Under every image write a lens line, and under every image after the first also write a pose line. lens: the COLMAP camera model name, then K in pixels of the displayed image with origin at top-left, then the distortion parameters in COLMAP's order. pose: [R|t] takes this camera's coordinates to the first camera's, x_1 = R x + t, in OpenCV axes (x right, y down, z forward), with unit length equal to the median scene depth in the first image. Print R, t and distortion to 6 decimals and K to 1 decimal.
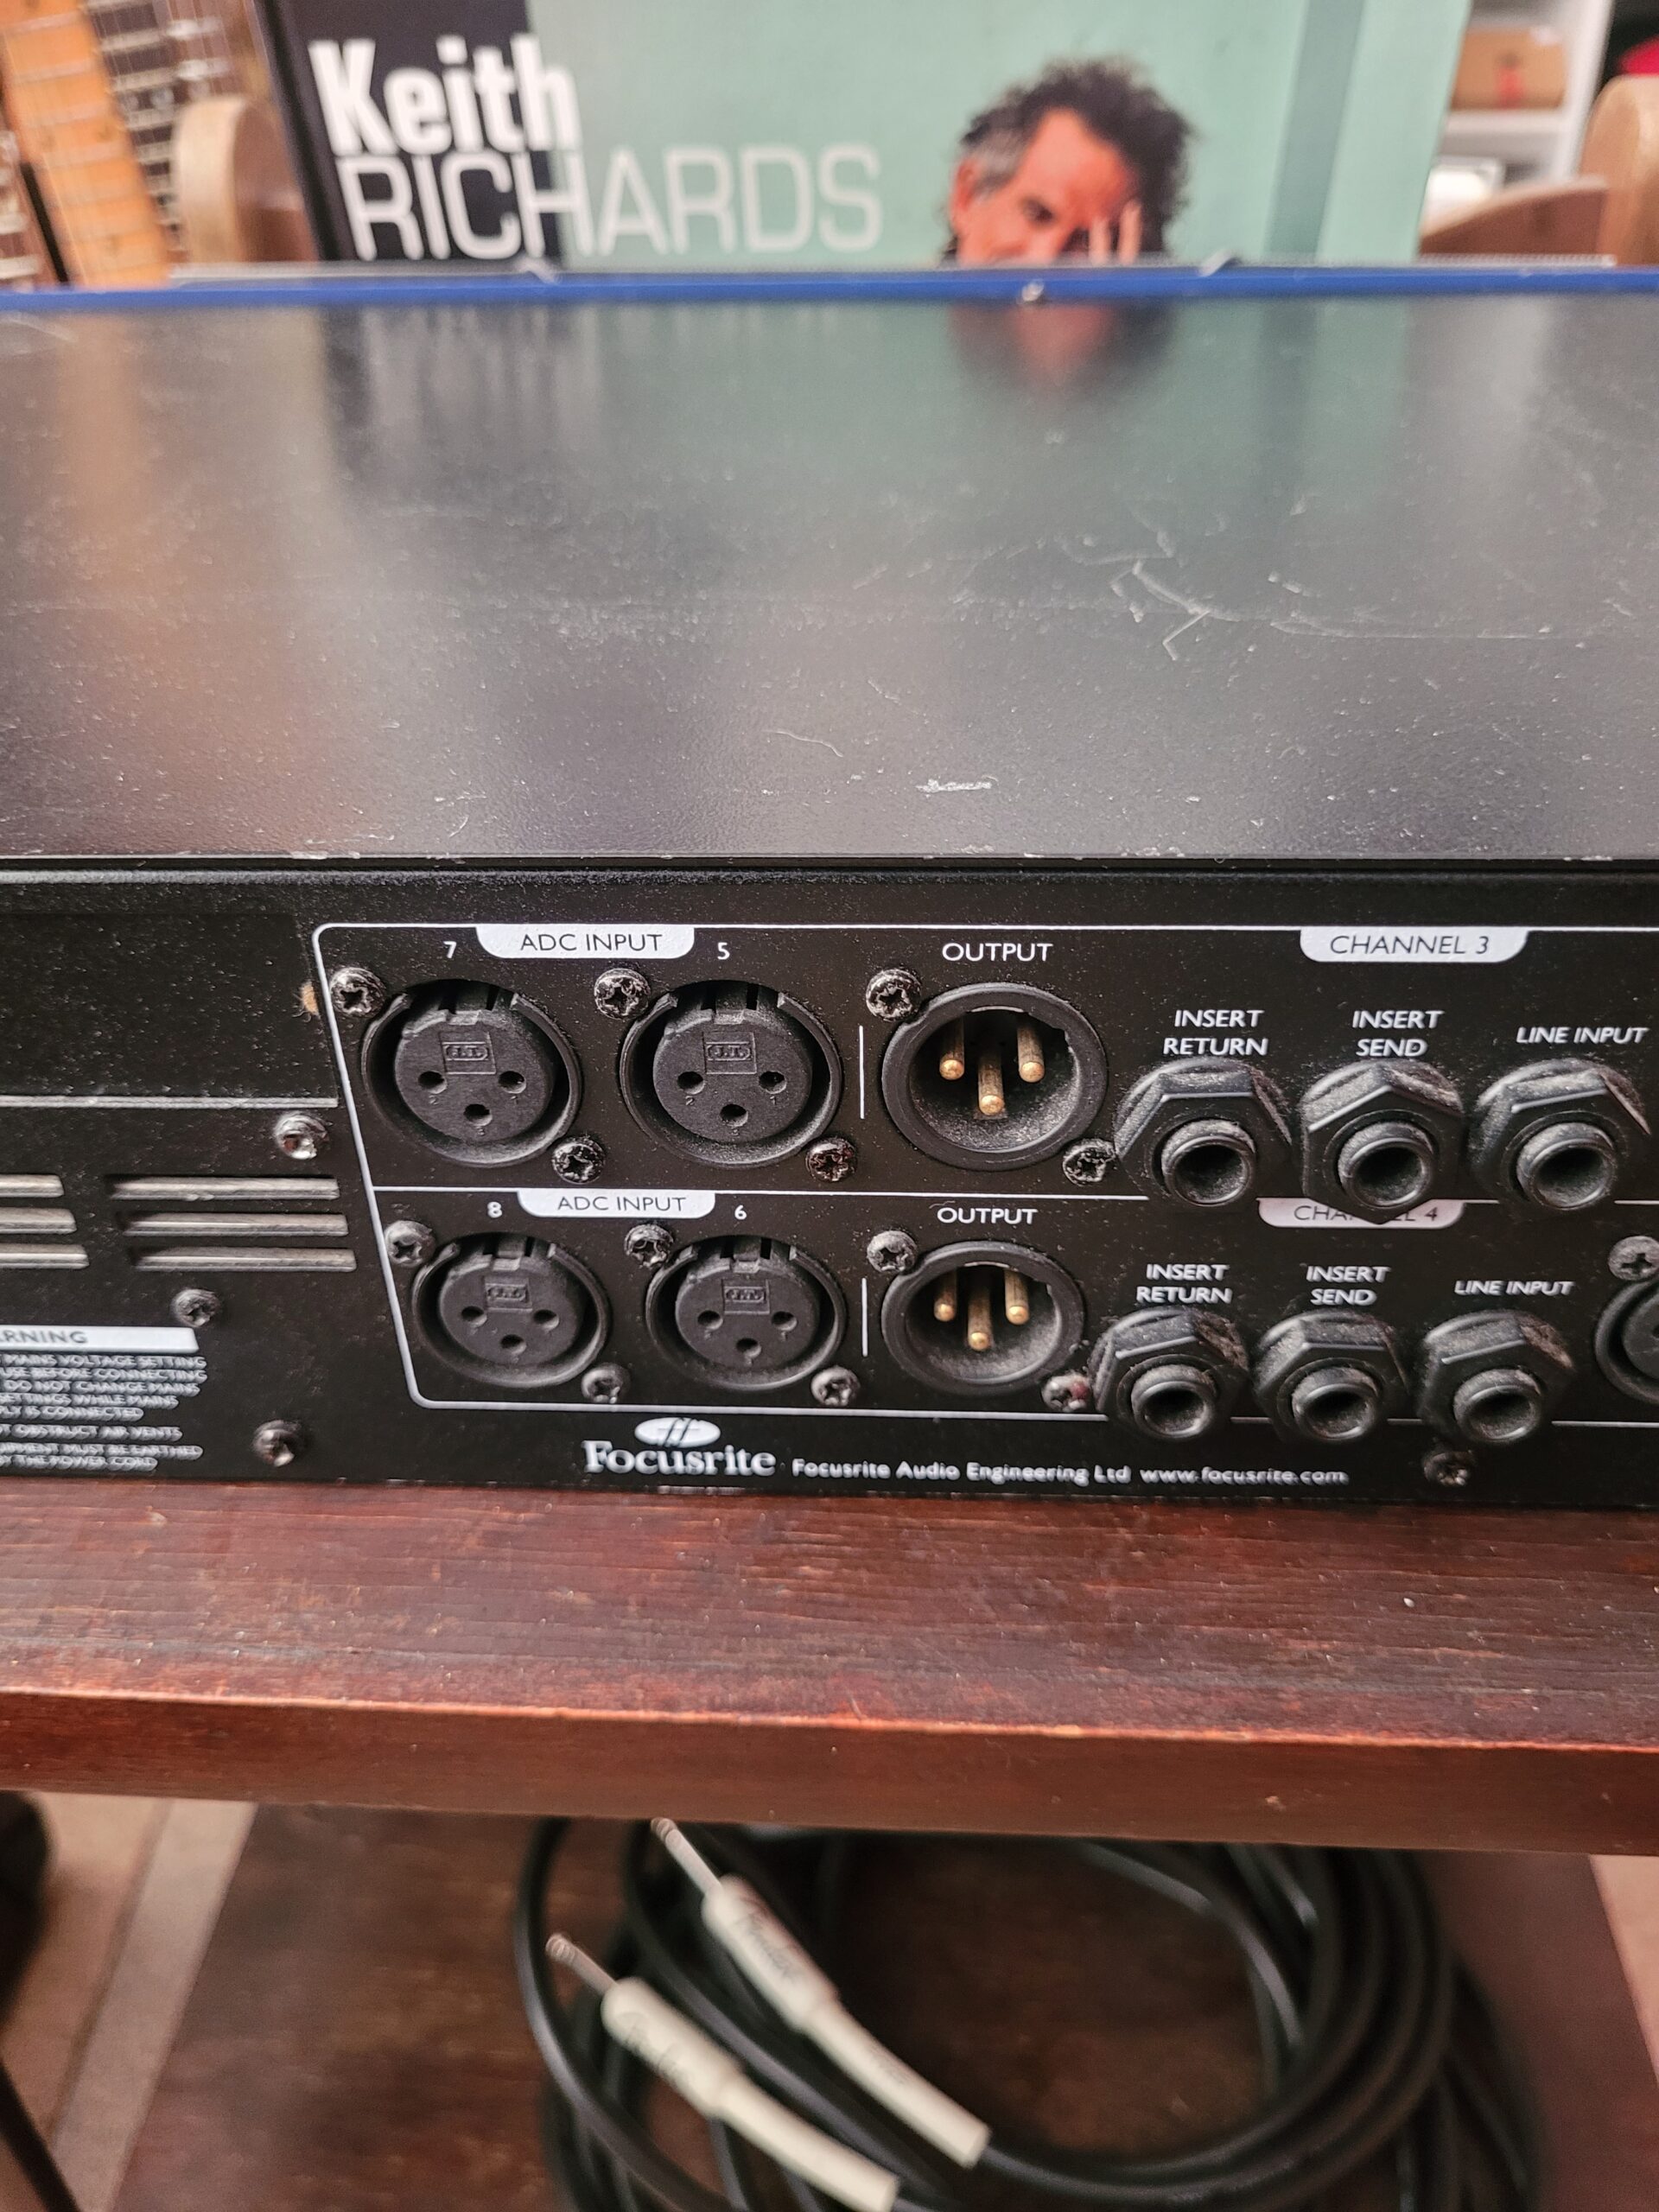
lens RADIAL K [[1739.3, 0, 830.8], [0, 1739.3, 1110.4], [0, 0, 1]] dist [0.004268, -0.025477]
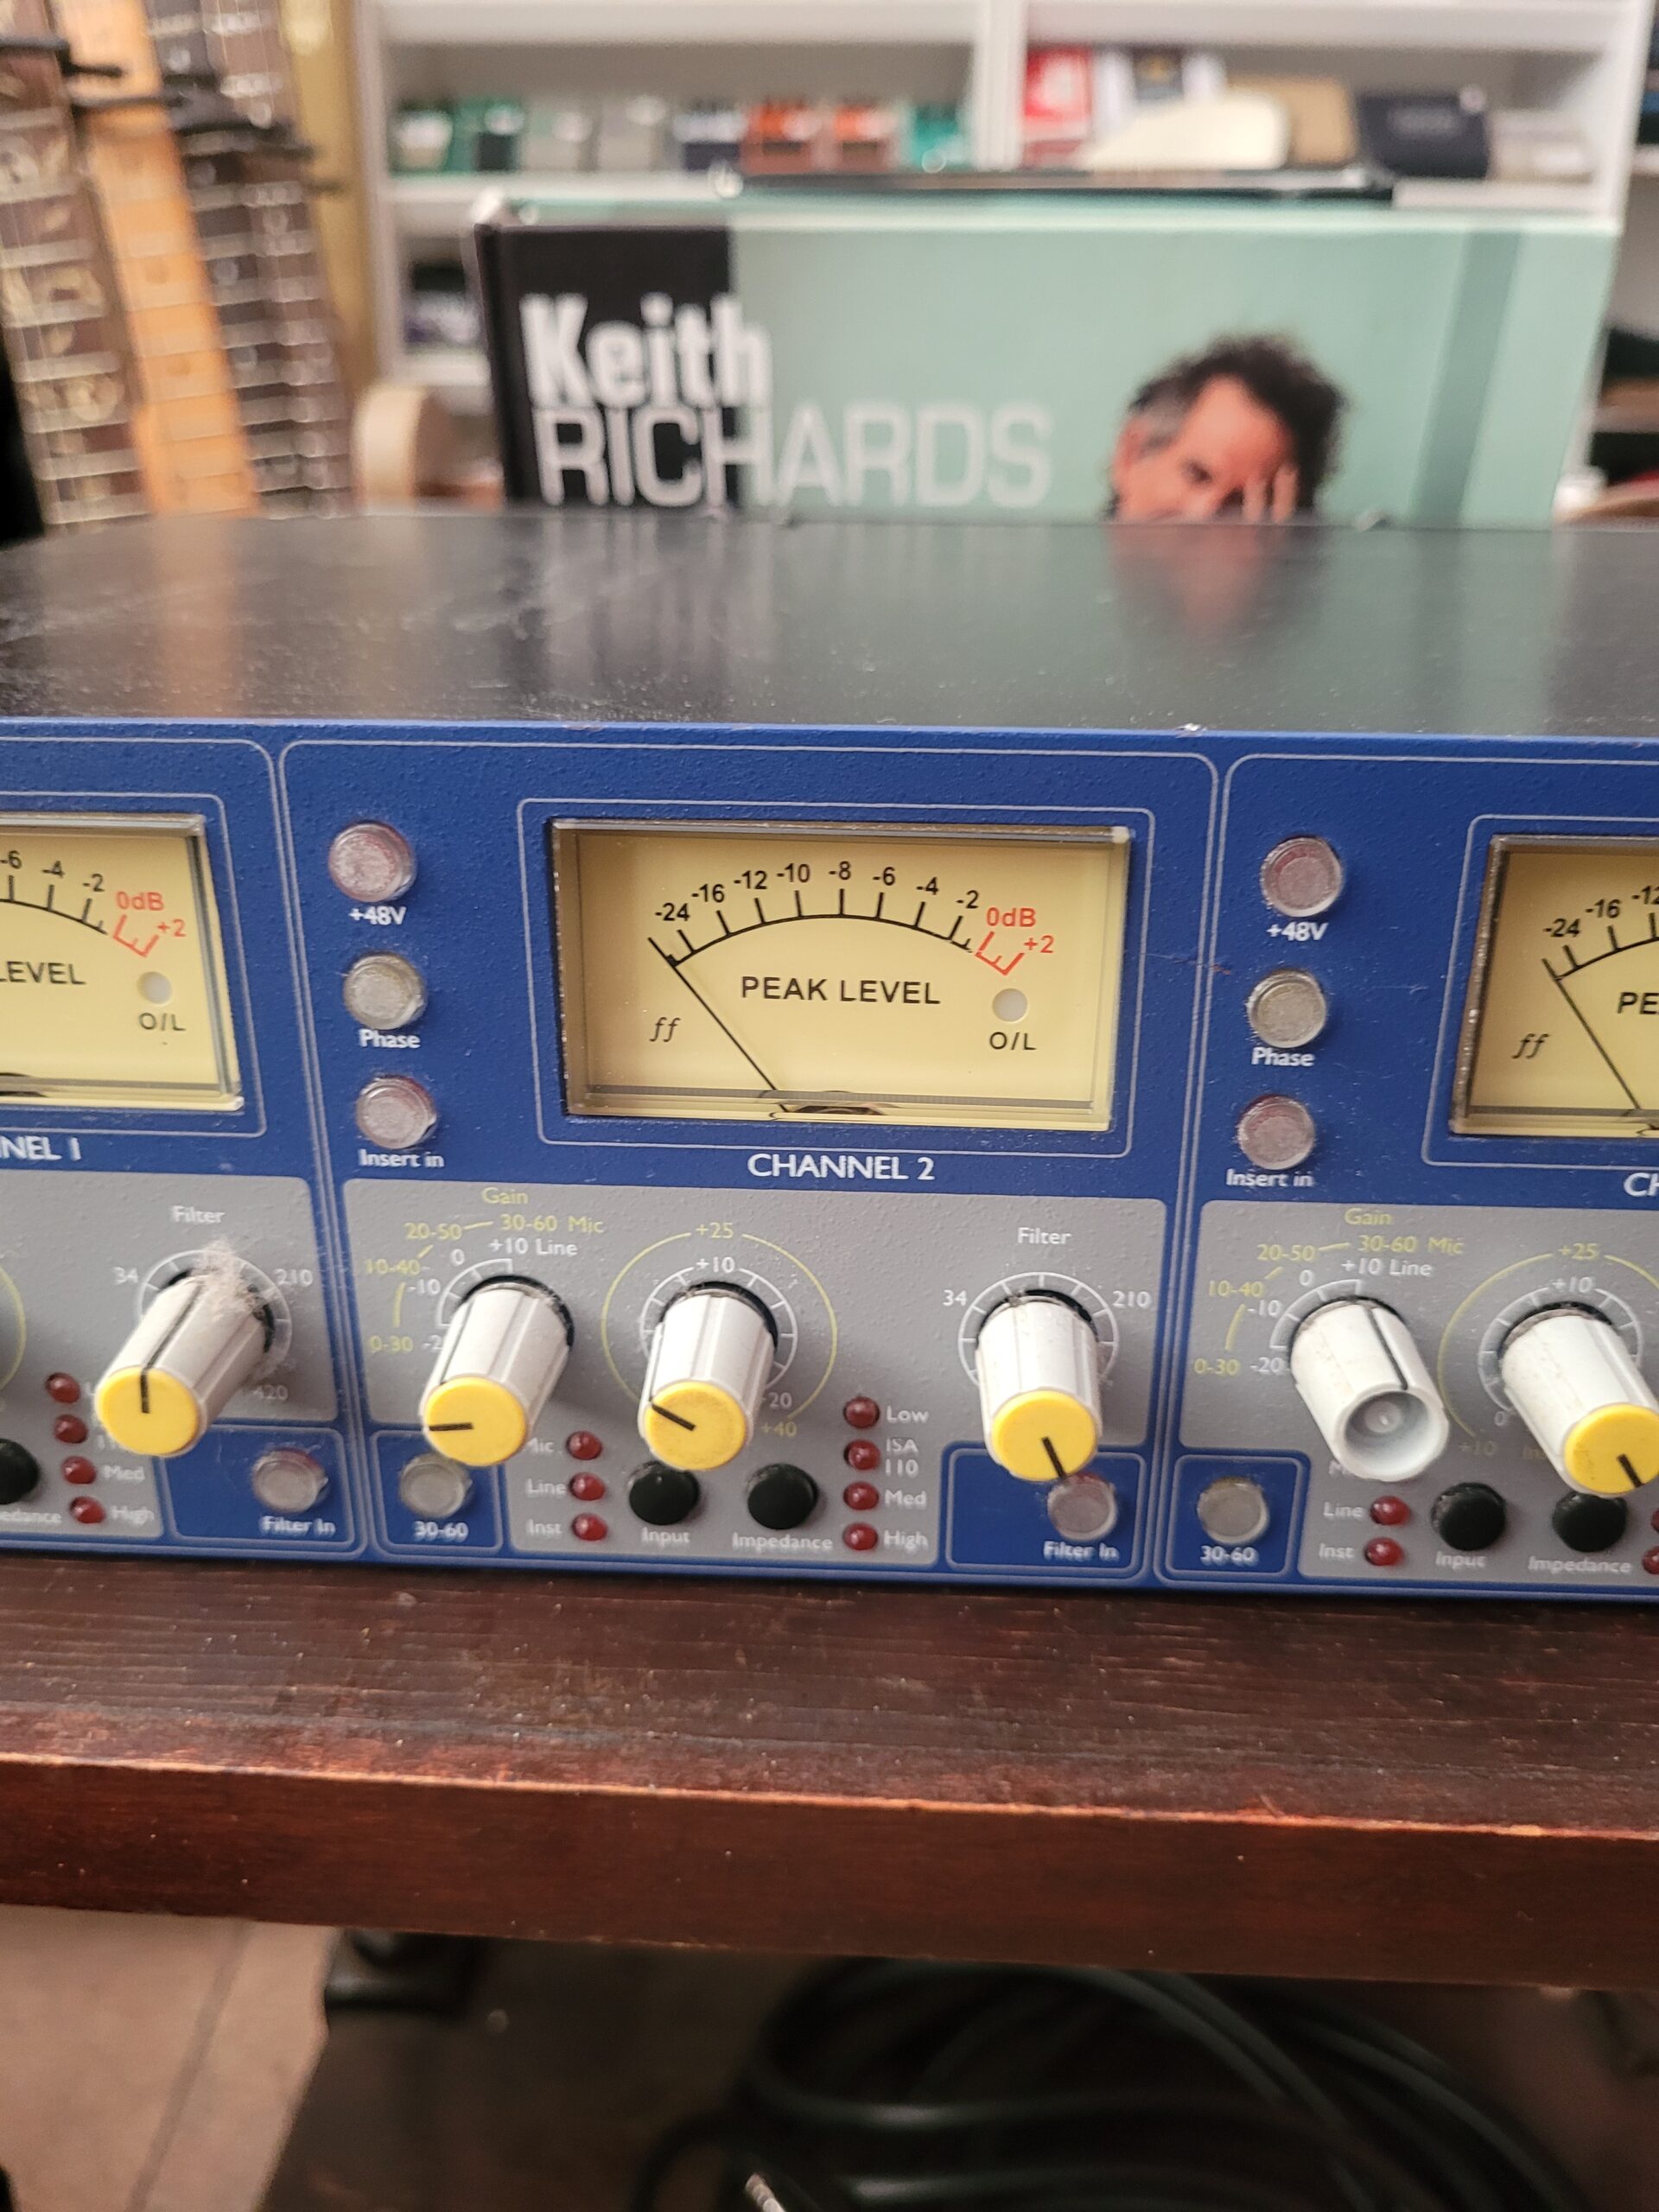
lens RADIAL K [[1739.3, 0, 842.0], [0, 1739.3, 1120.2], [0, 0, 1]] dist [0.004268, -0.025477]
pose [[0.999660, 0.023911, 0.010437, -0.104514], [-0.021145, 0.976880, -0.212741, 0.102739], [-0.015282, 0.212447, 0.977053, 0.057338]]
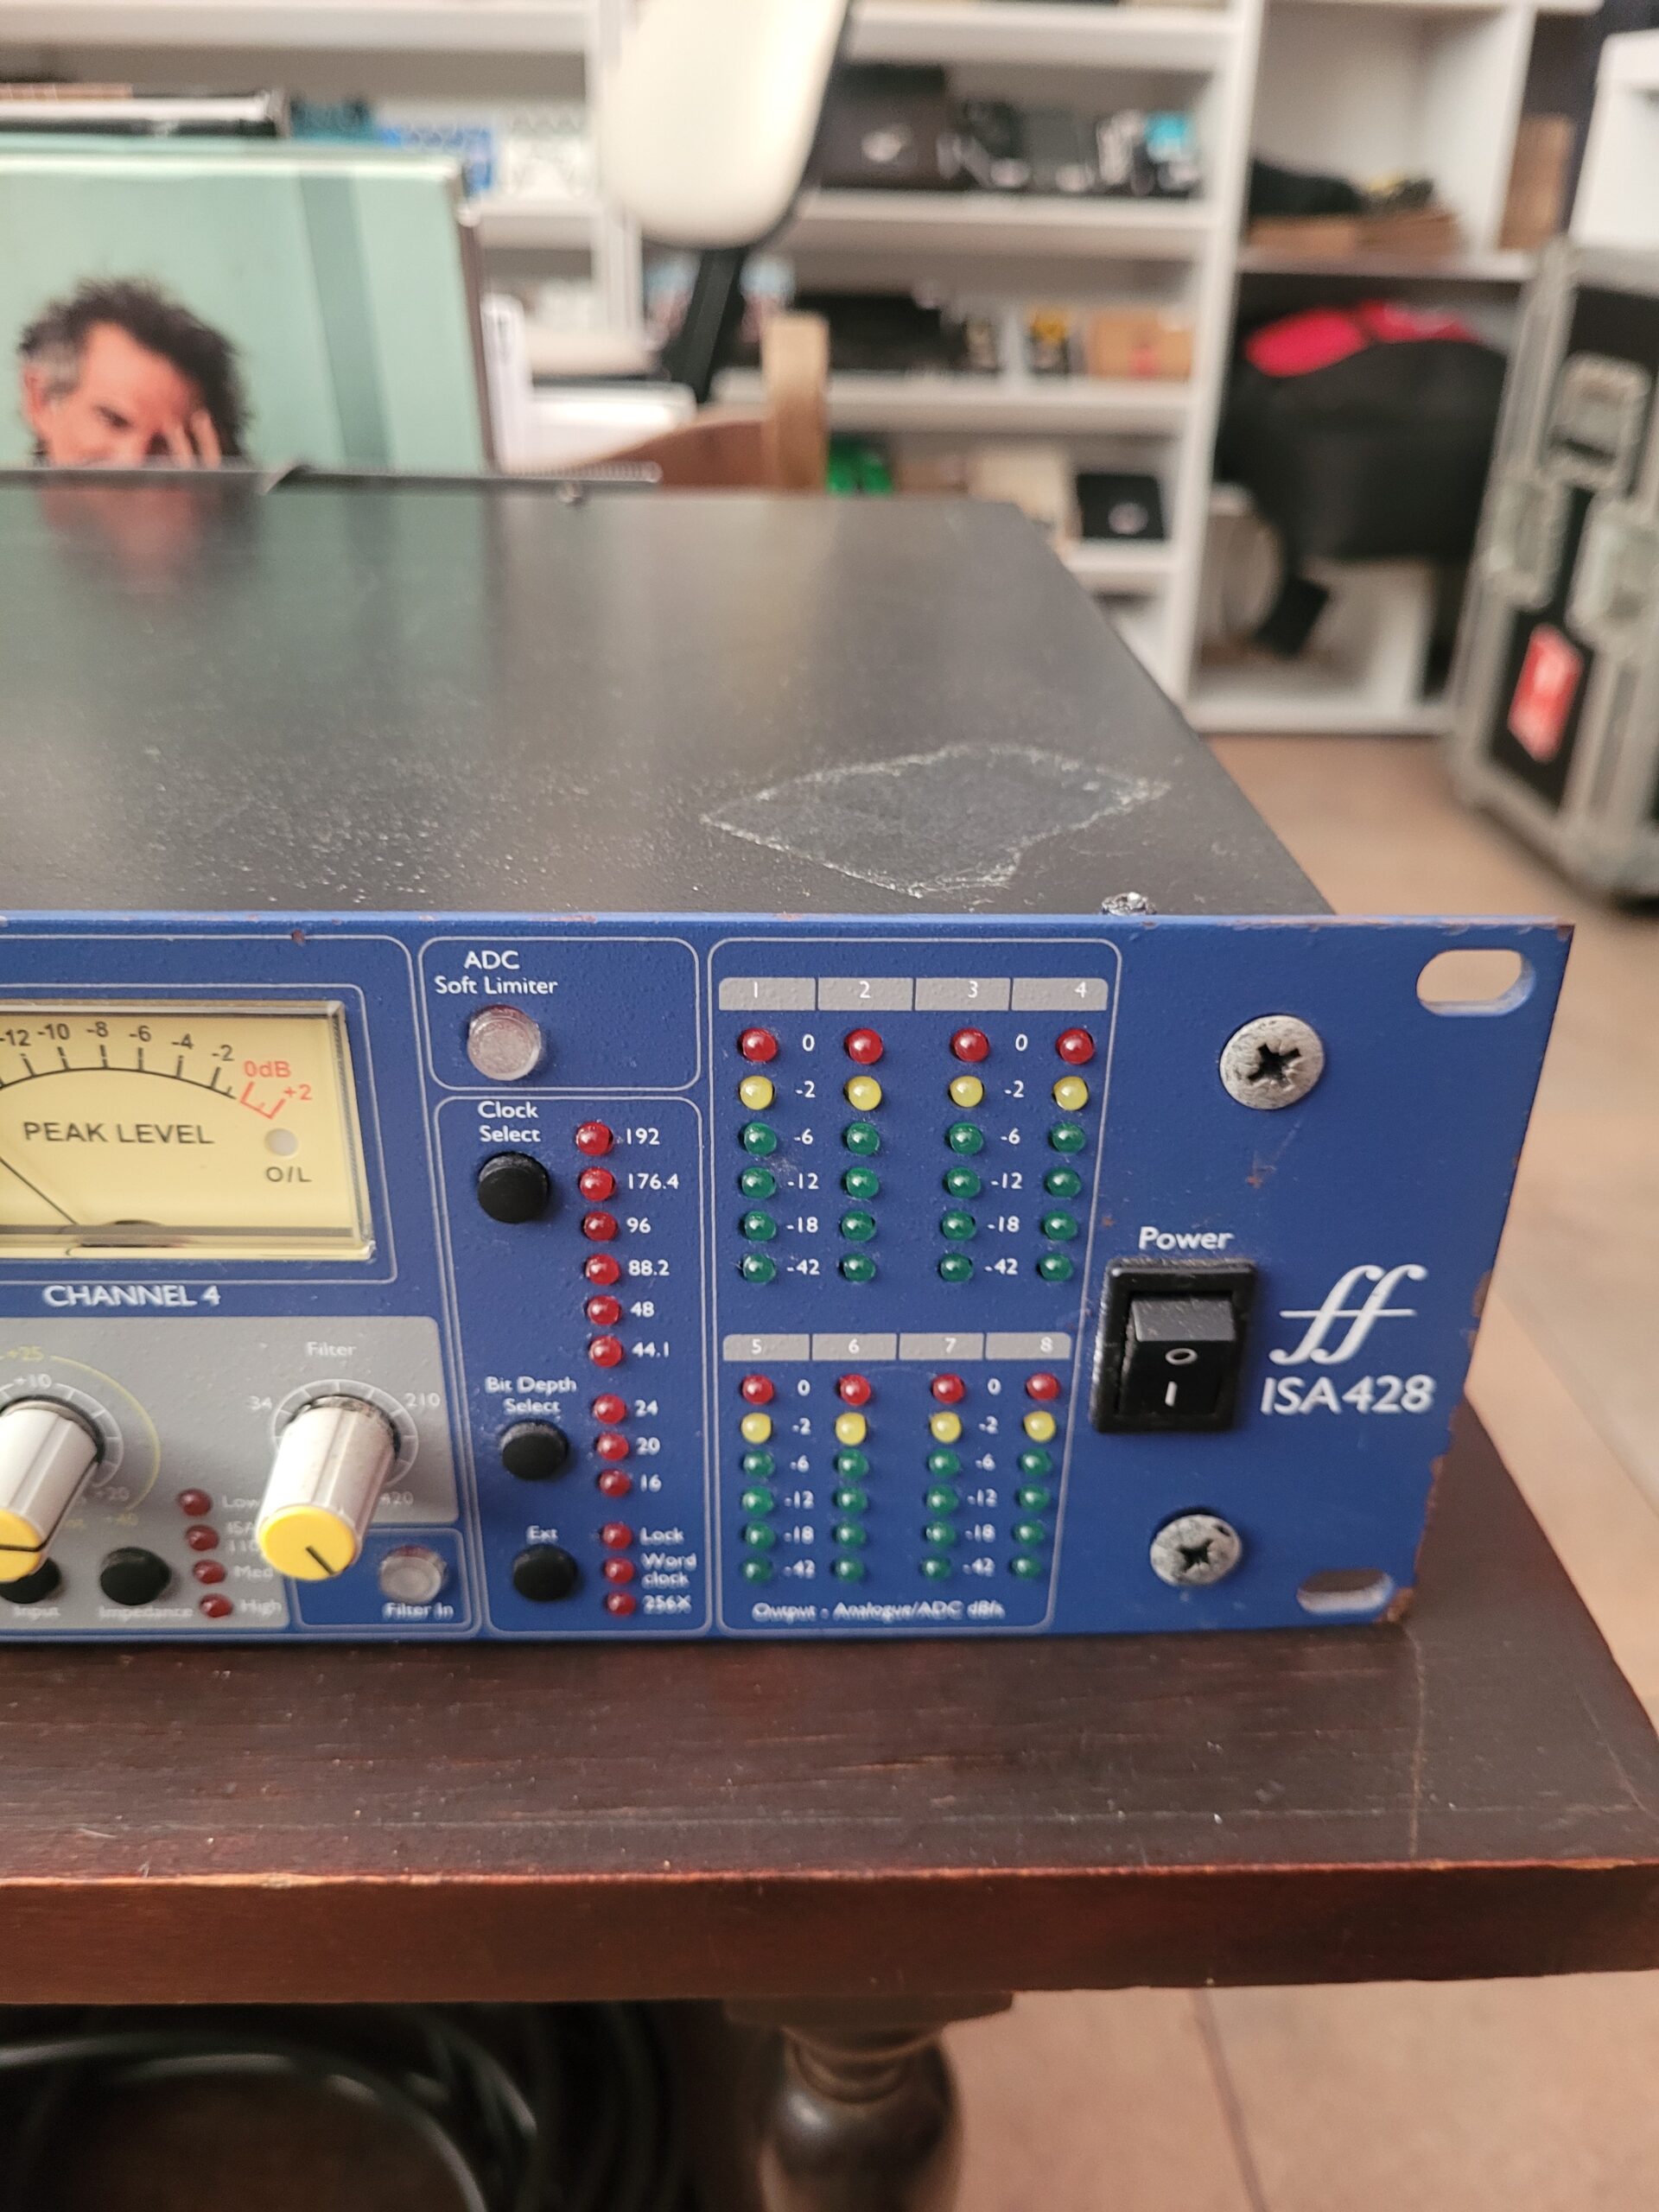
lens RADIAL K [[1739.3, 0, 844.2], [0, 1739.3, 1126.9], [0, 0, 1]] dist [0.004268, -0.025477]
pose [[0.996445, -0.004819, 0.084103, 0.496544], [0.014609, 0.993120, -0.116185, 0.036659], [-0.082964, 0.117001, 0.989660, -0.022678]]
